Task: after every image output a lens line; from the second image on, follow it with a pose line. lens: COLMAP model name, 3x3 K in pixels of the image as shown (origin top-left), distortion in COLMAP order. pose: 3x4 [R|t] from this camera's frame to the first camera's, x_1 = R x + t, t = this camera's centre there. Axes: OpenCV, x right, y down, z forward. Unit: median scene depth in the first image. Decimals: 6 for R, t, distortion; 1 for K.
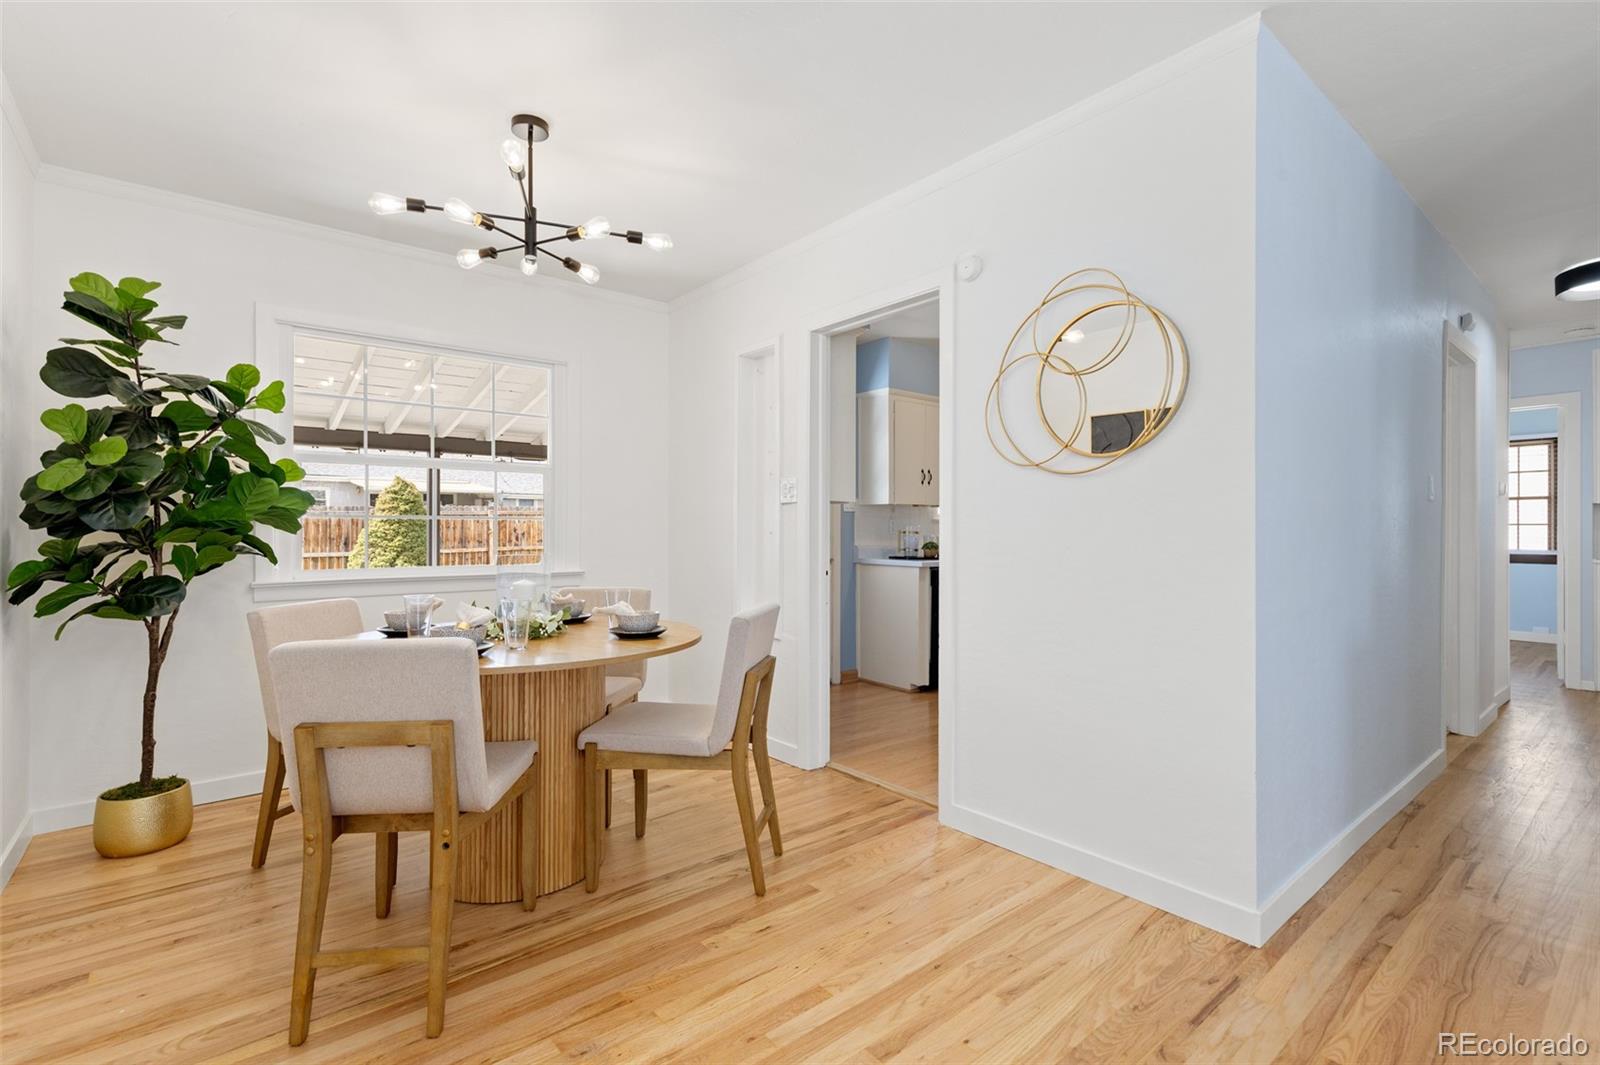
lens RADIAL K [[731.3, 0, 798.0], [0, 731.3, 532.9], [0, 0, 1]] dist [0.009127, -0.001760]
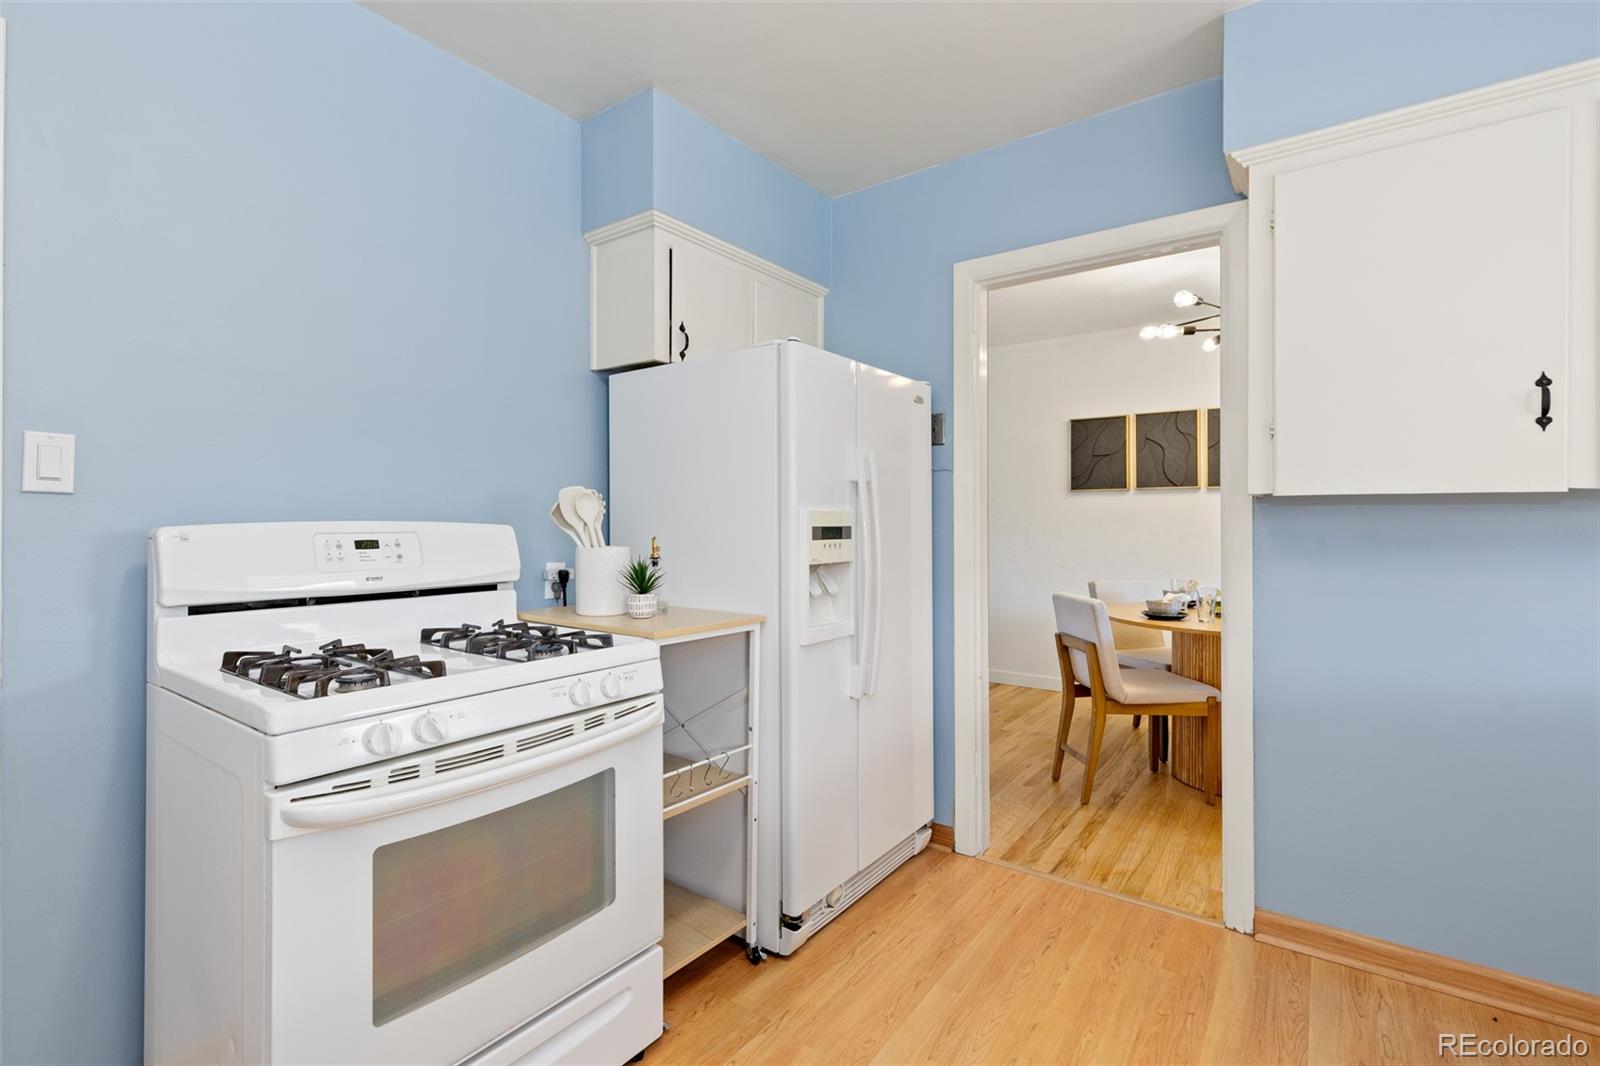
lens RADIAL K [[731.3, 0, 780.9], [0, 731.3, 519.8], [0, 0, 1]] dist [0.009127, -0.001760]
pose [[-0.972561, -0.002736, -0.232631, 0.770498], [-0.002237, 0.999995, -0.002413, -0.033447], [0.232636, -0.001826, -0.972562, 2.120629]]
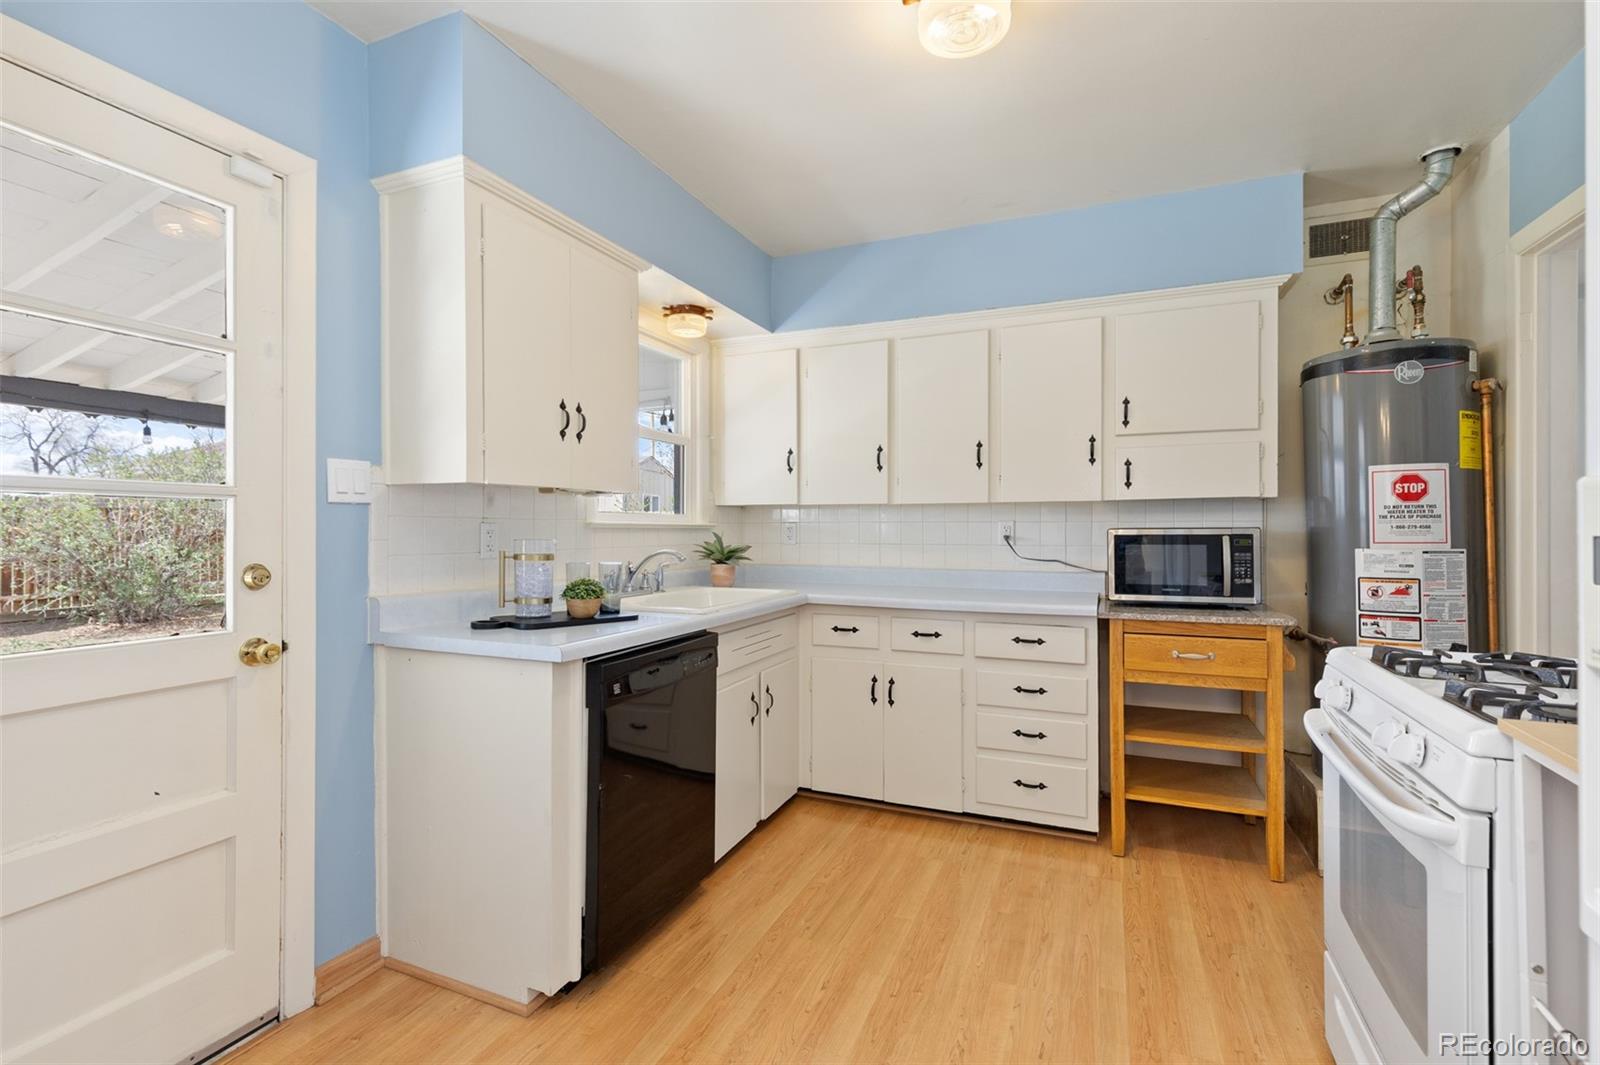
lens RADIAL K [[731.3, 0, 791.4], [0, 731.3, 523.7], [0, 0, 1]] dist [0.009127, -0.001760]
pose [[0.896308, -0.000254, 0.443431, 0.224529], [0.004460, 0.999954, -0.008442, -0.032067], [-0.443409, 0.009544, 0.896269, 1.258385]]
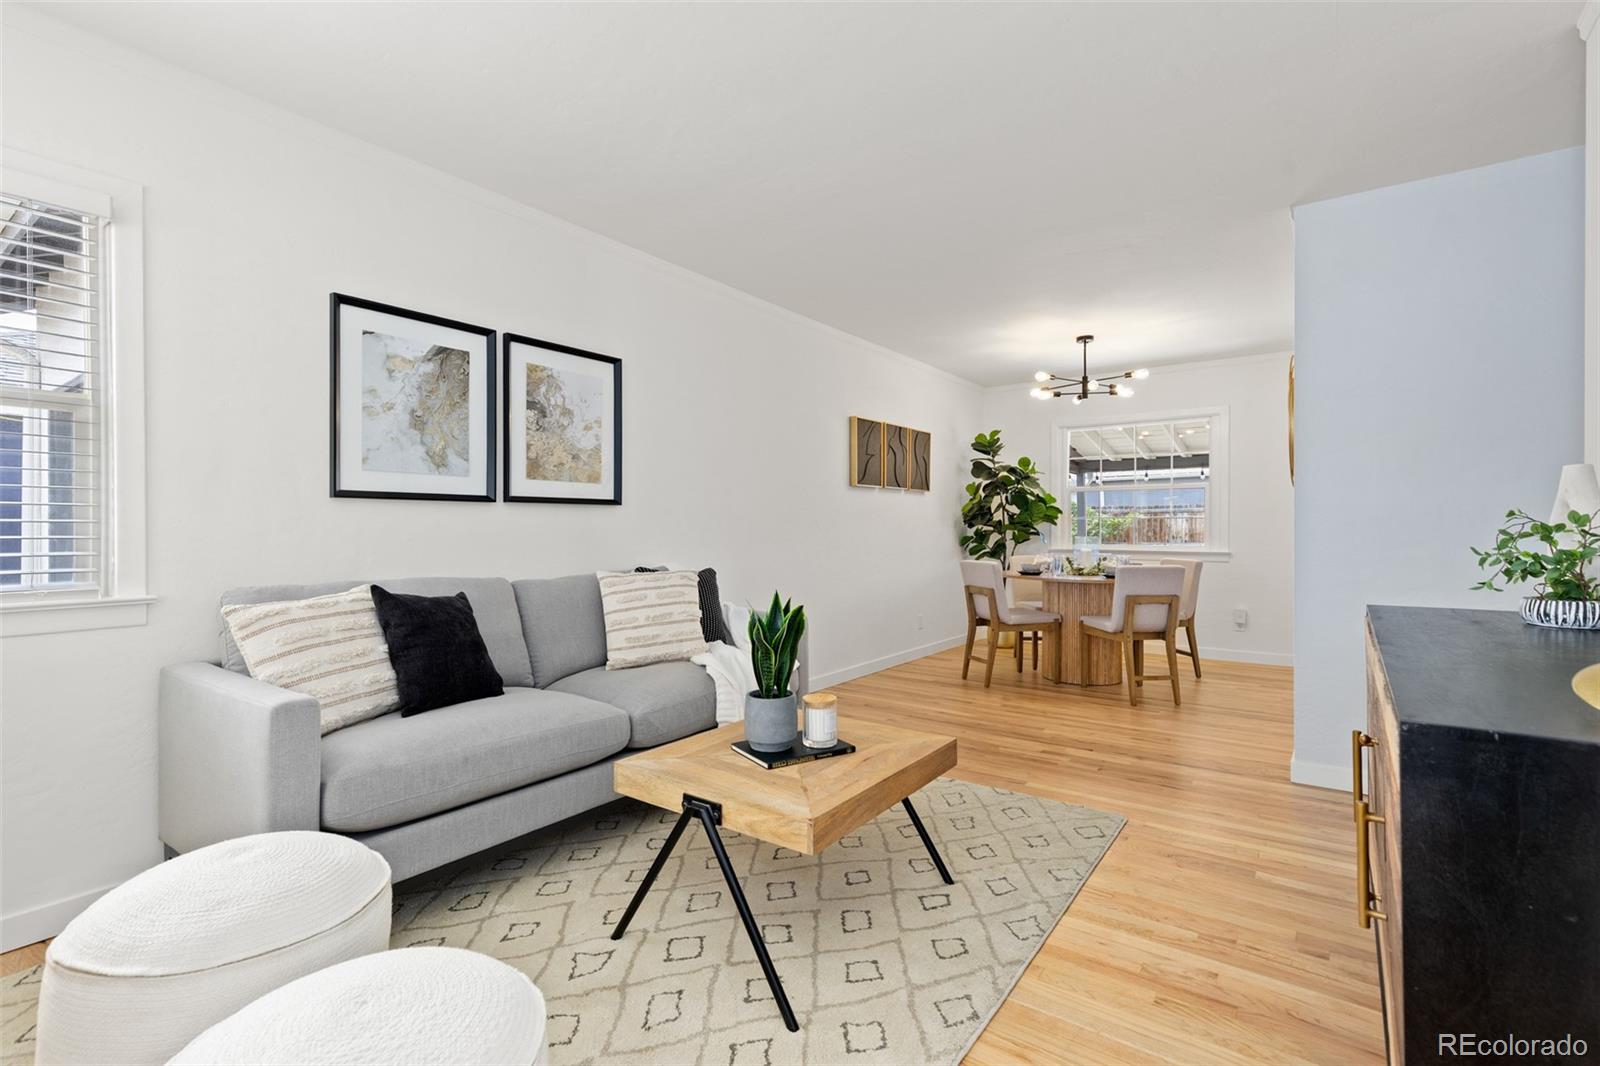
lens RADIAL K [[731.3, 0, 788.5], [0, 731.3, 533.3], [0, 0, 1]] dist [0.009127, -0.001760]
pose [[0.240305, 0.008444, -0.970661, 1.522576], [0.001219, 0.999959, 0.009000, -0.000609], [0.970697, -0.003346, 0.240285, -0.368949]]
